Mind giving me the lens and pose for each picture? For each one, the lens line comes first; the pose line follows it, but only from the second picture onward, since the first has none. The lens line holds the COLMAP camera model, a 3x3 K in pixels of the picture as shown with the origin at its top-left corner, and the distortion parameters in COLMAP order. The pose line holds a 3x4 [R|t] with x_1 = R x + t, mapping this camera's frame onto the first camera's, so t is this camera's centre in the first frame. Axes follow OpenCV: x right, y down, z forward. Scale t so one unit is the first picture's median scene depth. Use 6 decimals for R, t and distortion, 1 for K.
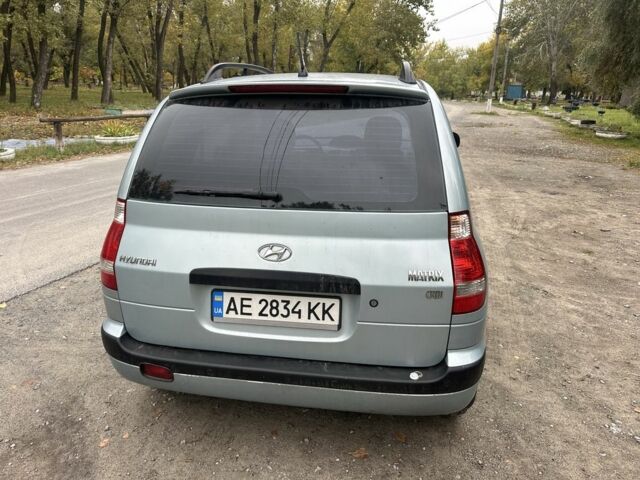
lens RADIAL K [[447.3, 0, 320.0], [0, 447.3, 240.0], [0, 0, 1]] dist [0.094909, -0.135639]
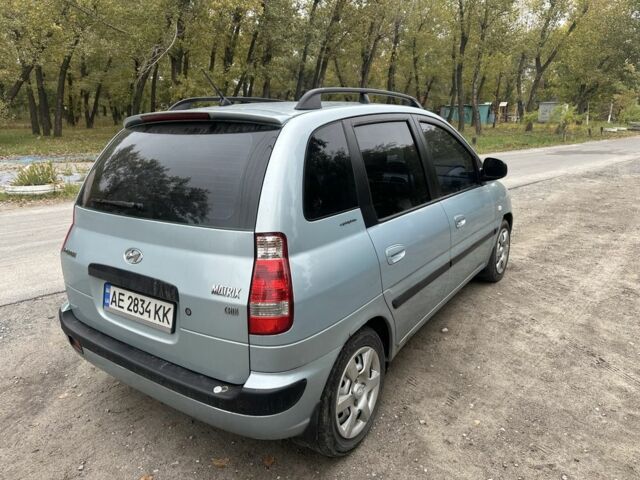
lens RADIAL K [[451.3, 0, 321.7], [0, 451.3, 238.6], [0, 0, 1]] dist [0.032254, -0.042796]
pose [[0.900413, 0.082439, -0.427154, 0.804316], [-0.110133, 0.993092, -0.040491, -0.021887], [0.420865, 0.083502, 0.903272, 0.141587]]
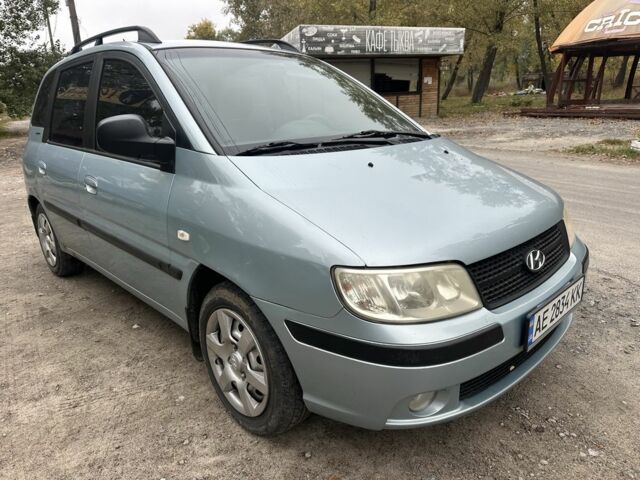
lens RADIAL K [[455.6, 0, 320.0], [0, 455.6, 240.0], [0, 0, 1]] dist [0.001966, -0.005667]
pose [[-0.602136, 0.240633, -0.761267, 1.213913], [-0.233480, 0.858744, 0.456120, -0.863792], [0.763492, 0.452386, -0.460898, 3.131688]]
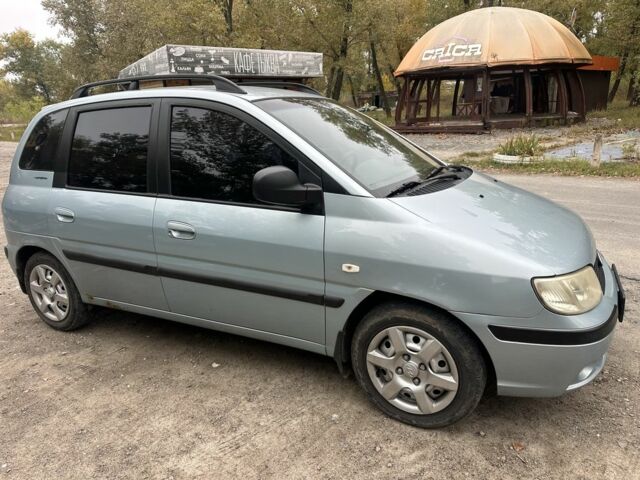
lens RADIAL K [[451.3, 0, 321.7], [0, 451.3, 238.6], [0, 0, 1]] dist [0.032254, -0.042796]
pose [[-0.309097, 0.257999, -0.915366, 1.671965], [-0.273616, 0.897679, 0.345407, -0.786619], [0.910820, 0.357223, -0.206877, 2.579466]]
